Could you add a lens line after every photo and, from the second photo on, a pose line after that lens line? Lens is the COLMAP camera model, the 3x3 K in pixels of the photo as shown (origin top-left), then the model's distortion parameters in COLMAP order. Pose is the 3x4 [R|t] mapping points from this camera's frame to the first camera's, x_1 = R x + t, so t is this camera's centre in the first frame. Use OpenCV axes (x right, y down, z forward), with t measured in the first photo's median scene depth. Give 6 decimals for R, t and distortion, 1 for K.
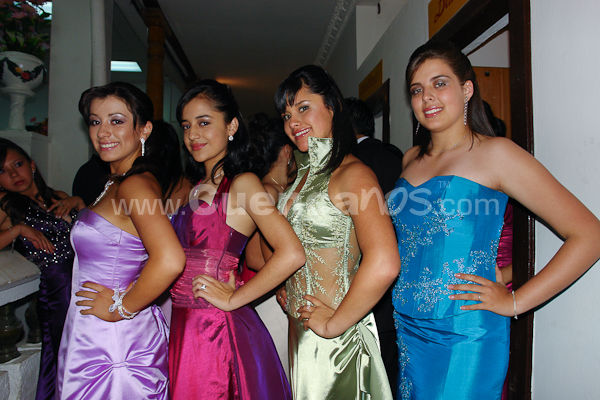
lens RADIAL K [[432.1, 0, 298.4], [0, 432.1, 201.7], [0, 0, 1]] dist [-0.025022, 0.019171]
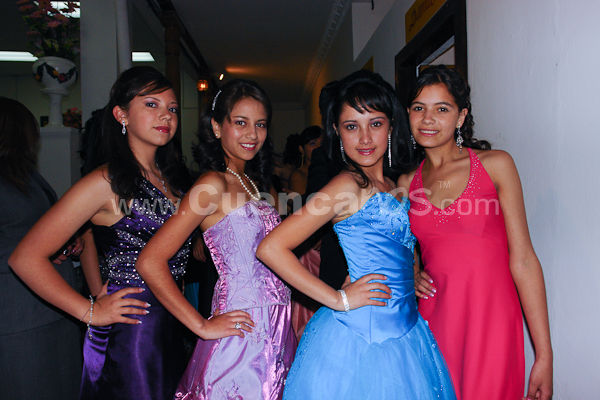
lens RADIAL K [[432.1, 0, 299.2], [0, 432.1, 199.2], [0, 0, 1]] dist [-0.025022, 0.019171]
pose [[0.999347, -0.026432, -0.024635, 0.013780], [0.027468, 0.998711, 0.042694, -0.002534], [0.023475, -0.043343, 0.998784, -0.136347]]
